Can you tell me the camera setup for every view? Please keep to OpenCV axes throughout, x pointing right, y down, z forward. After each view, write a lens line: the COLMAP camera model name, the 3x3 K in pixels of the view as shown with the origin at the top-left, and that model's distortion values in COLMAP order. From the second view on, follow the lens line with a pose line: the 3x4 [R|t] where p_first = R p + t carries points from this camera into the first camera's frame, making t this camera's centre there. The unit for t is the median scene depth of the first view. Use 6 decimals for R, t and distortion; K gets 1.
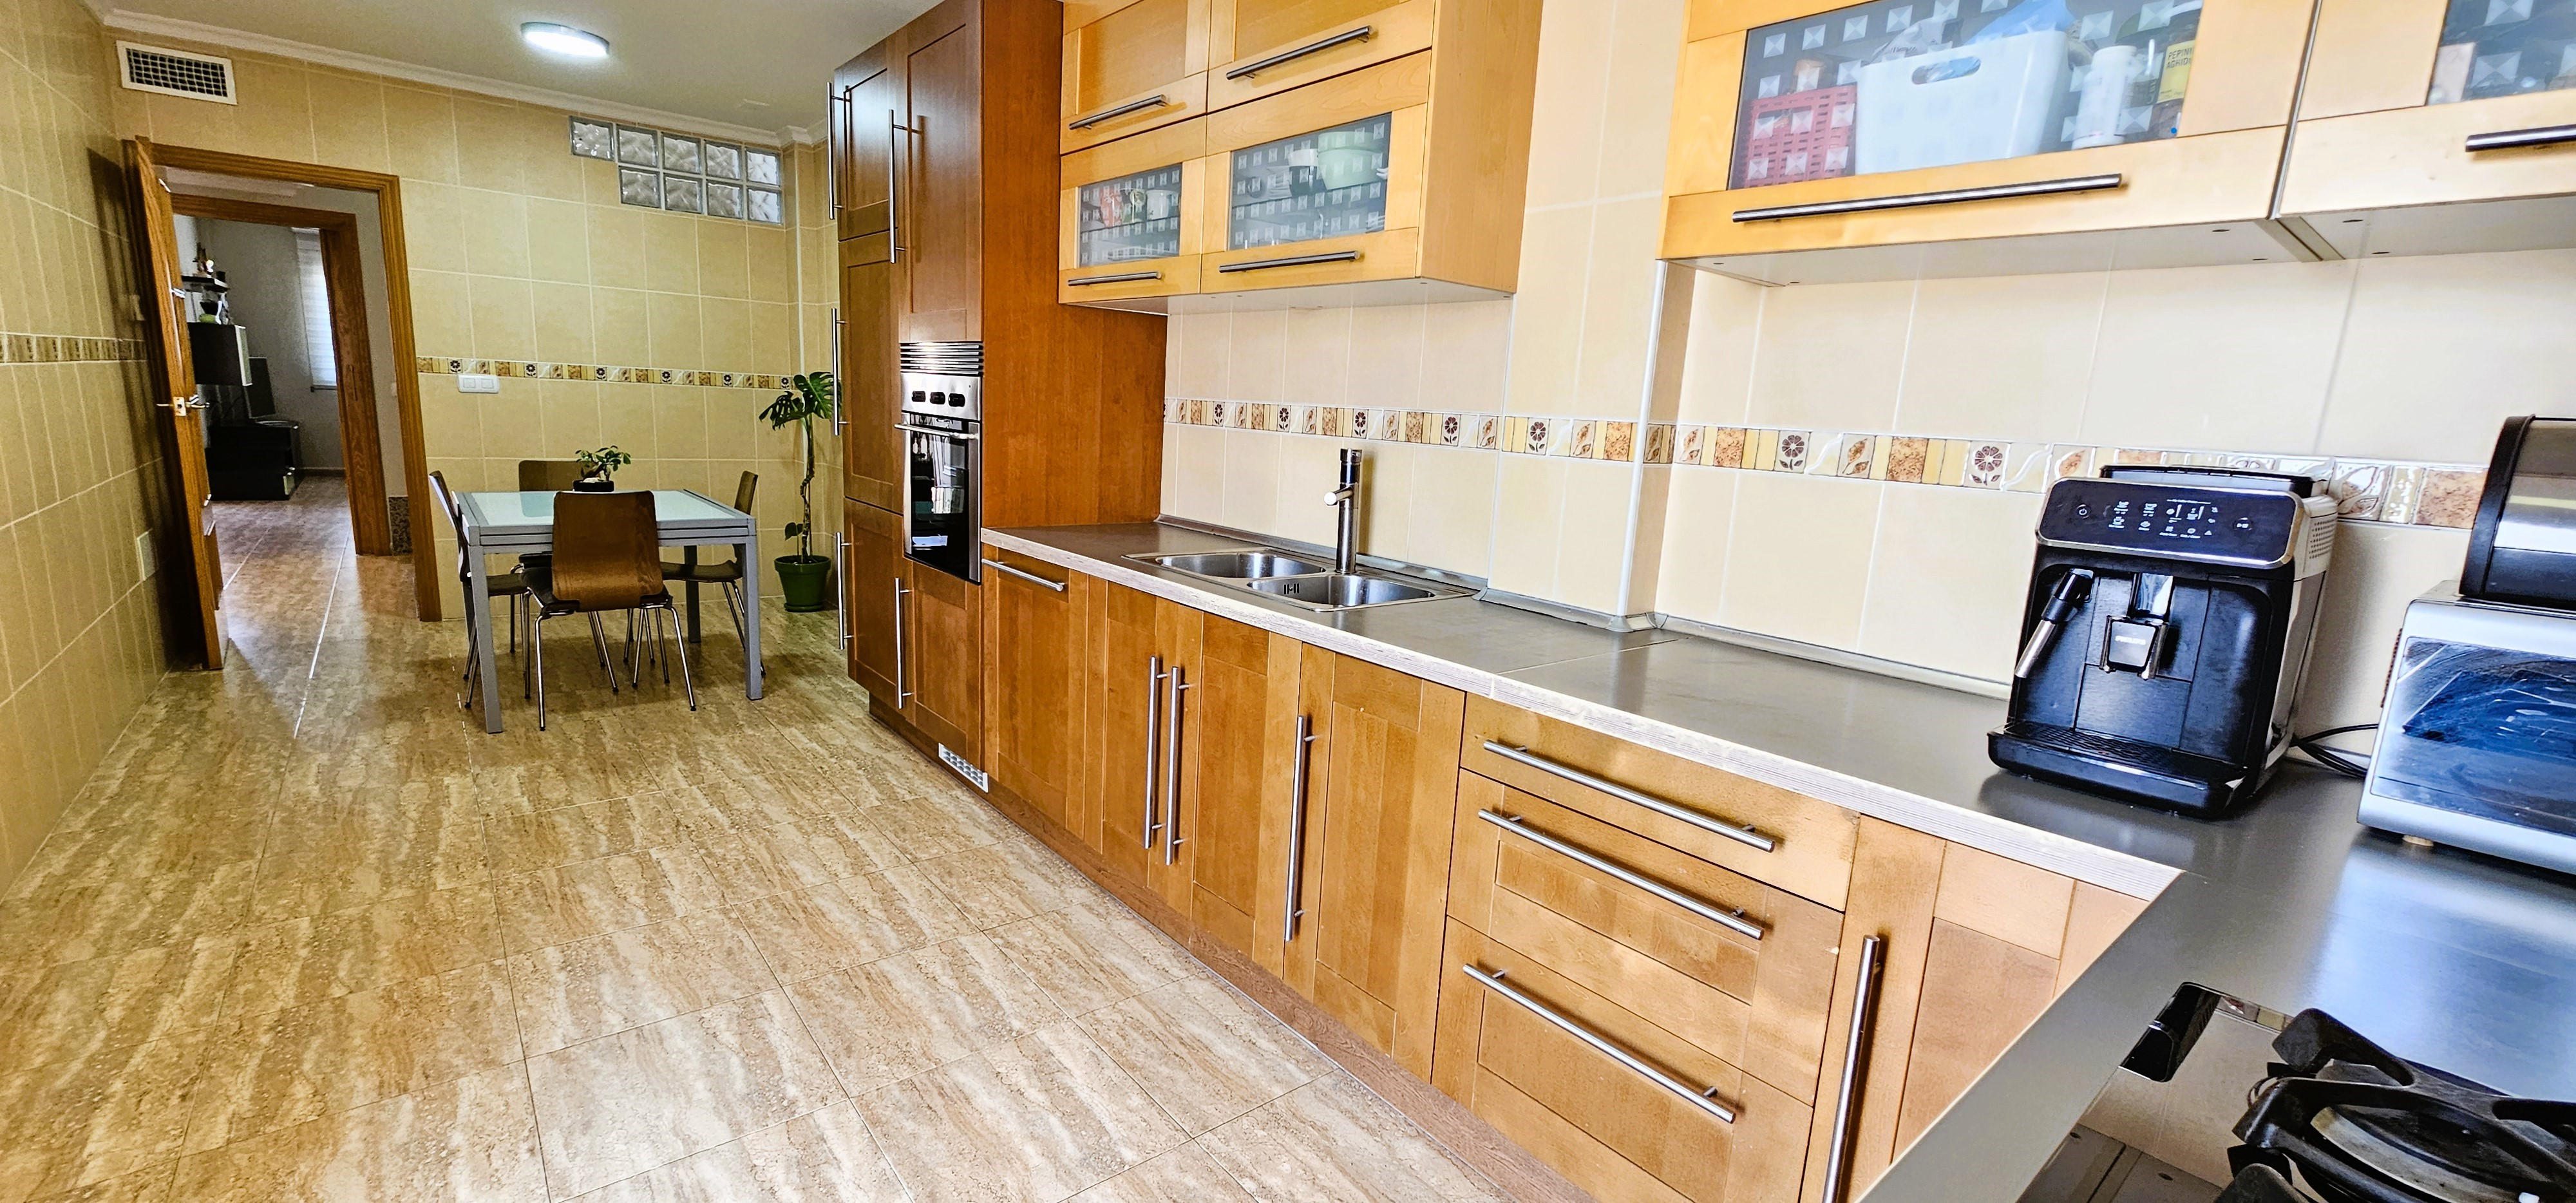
lens RADIAL K [[1056.6, 0, 1283.0], [0, 1056.6, 604.3], [0, 0, 1]] dist [-0.003426, 0.002465]
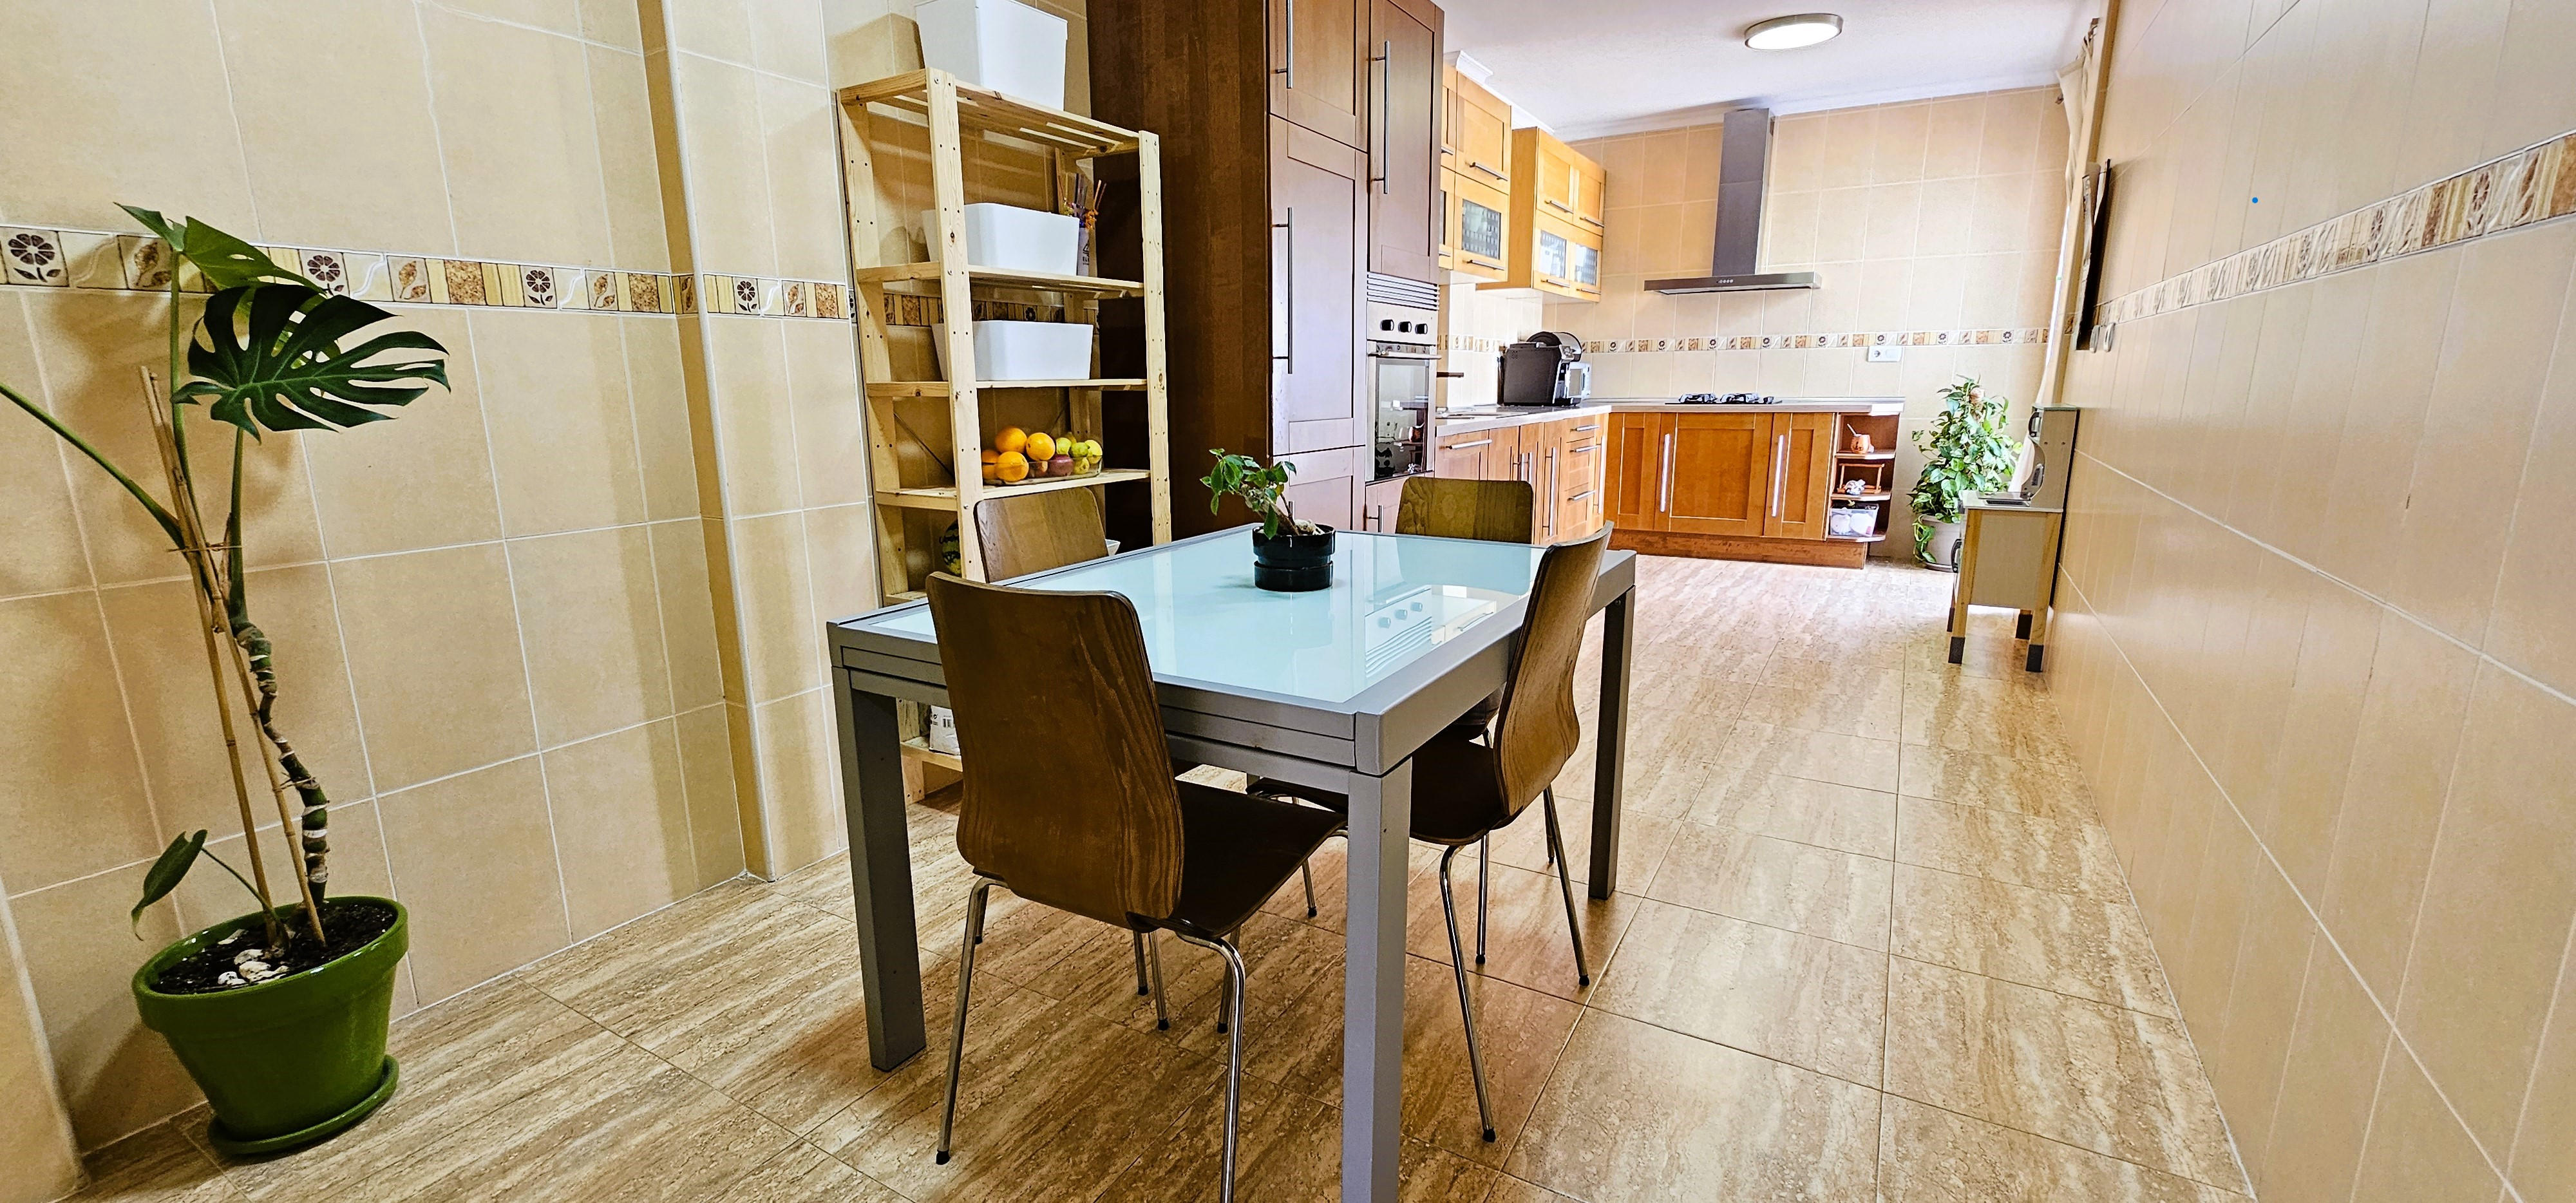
lens RADIAL K [[1056.6, 0, 1283.0], [0, 1056.6, 604.3], [0, 0, 1]] dist [-0.003426, 0.002465]
pose [[-0.344241, -0.244900, 0.906379, -1.067674], [0.166855, 0.934057, 0.315749, -0.227593], [-0.923936, 0.259928, -0.280677, 1.161388]]
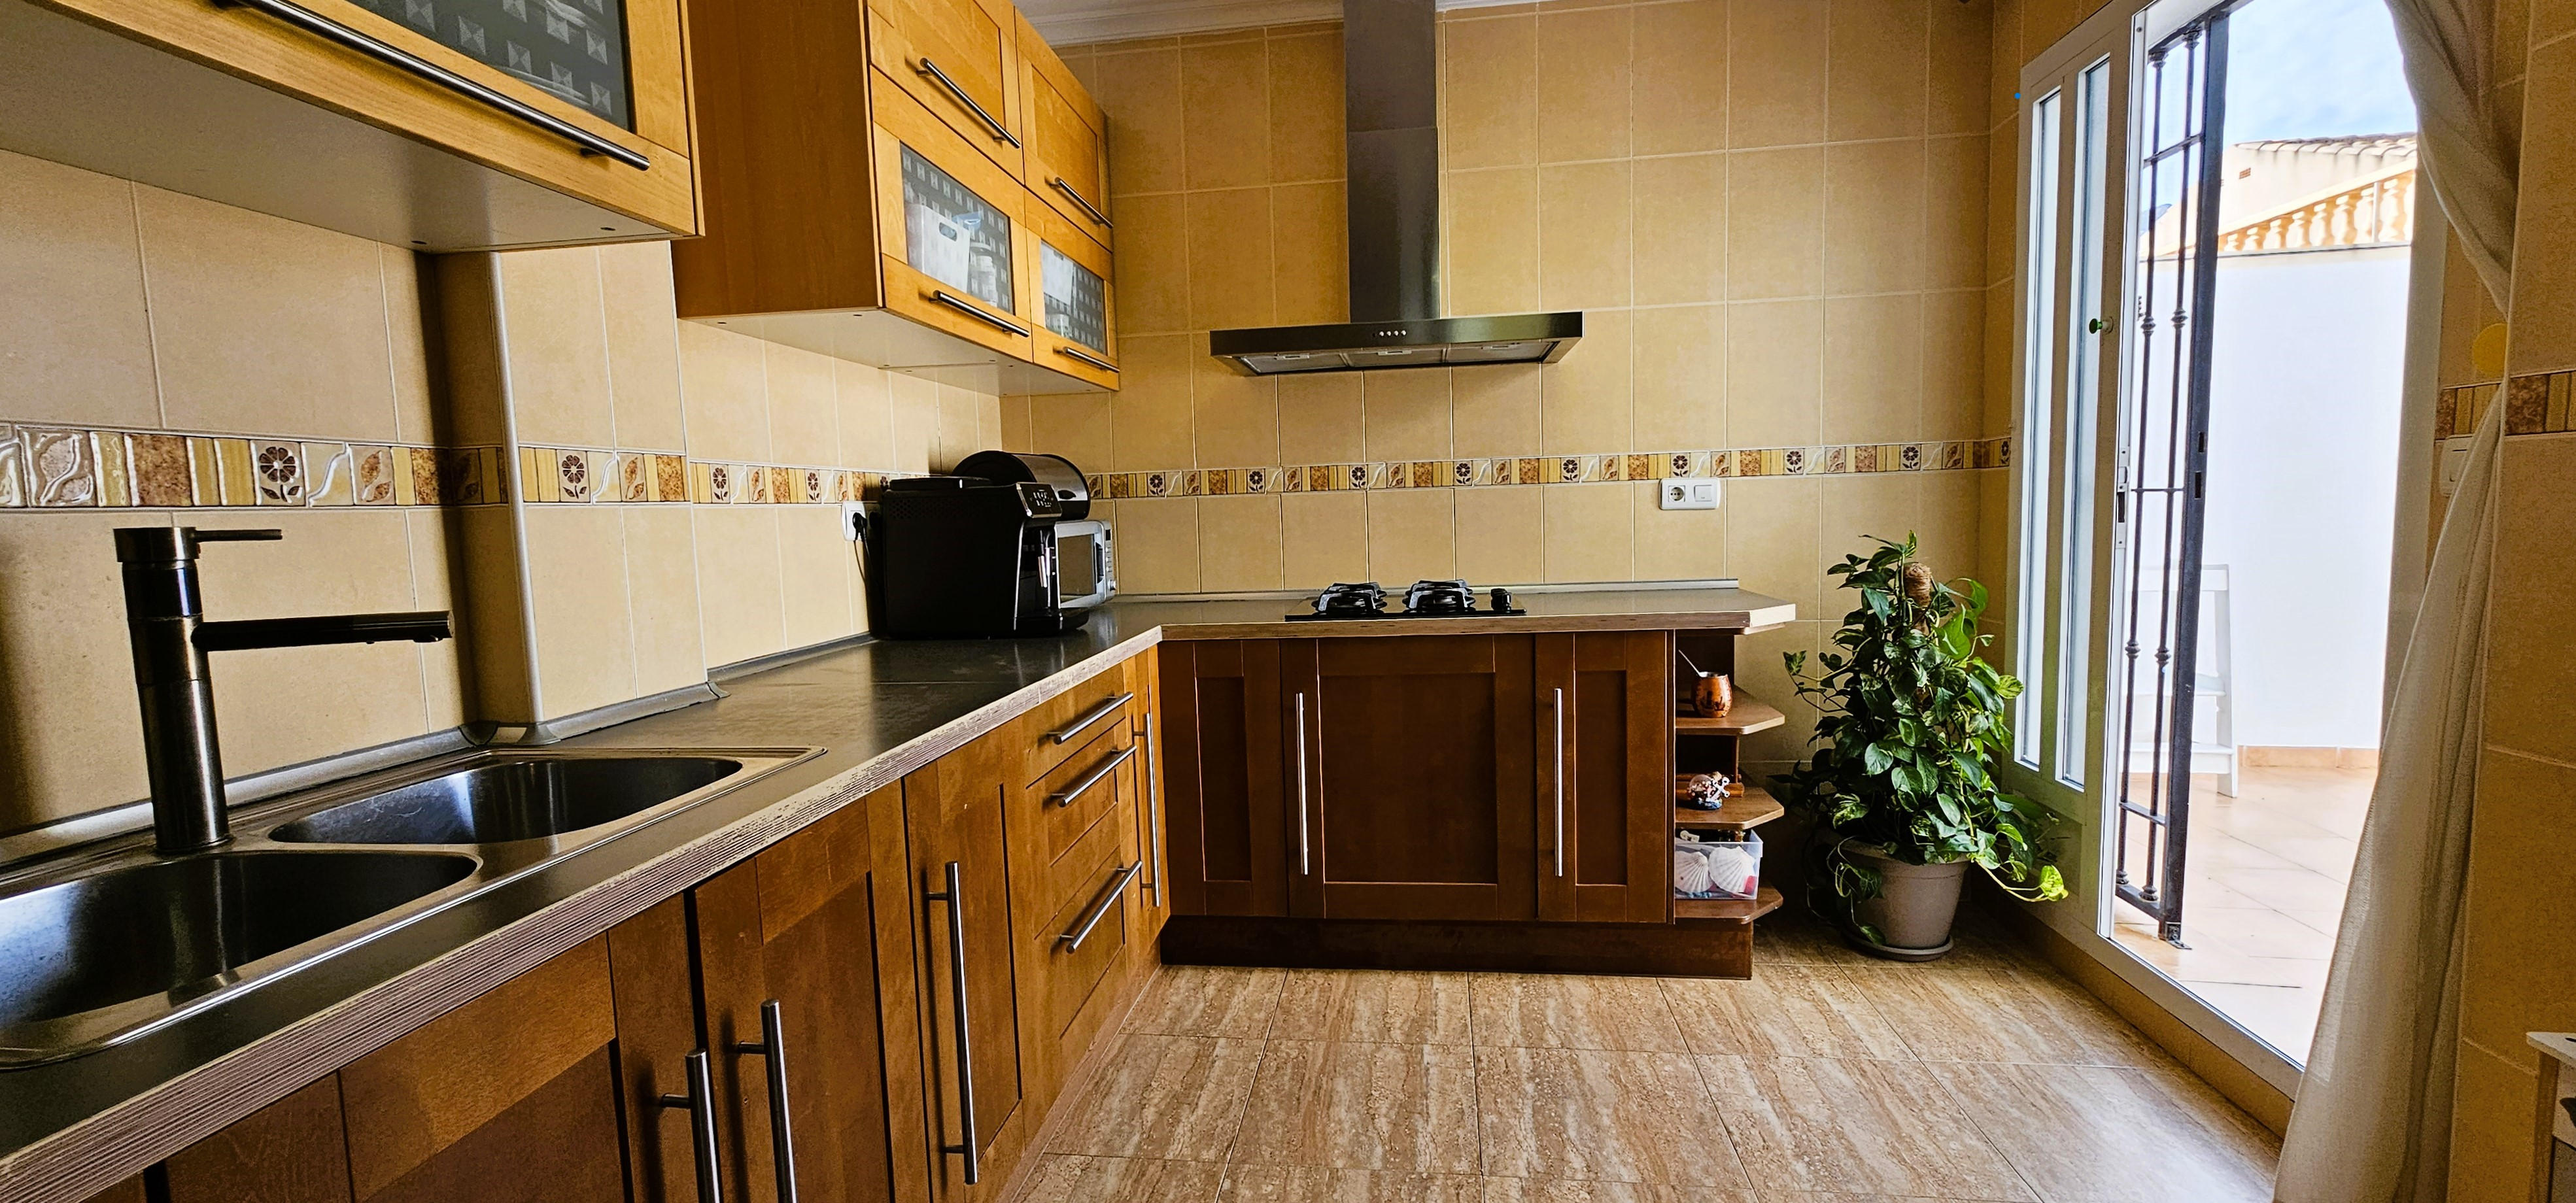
lens RADIAL K [[1064.7, 0, 1291.4], [0, 1064.7, 610.1], [0, 0, 1]] dist [-0.001129, -0.000073]
pose [[-0.685728, -0.101383, 0.720762, -0.298954], [0.130712, 0.956999, 0.258972, -0.099504], [-0.716024, 0.271797, -0.642989, 0.579906]]
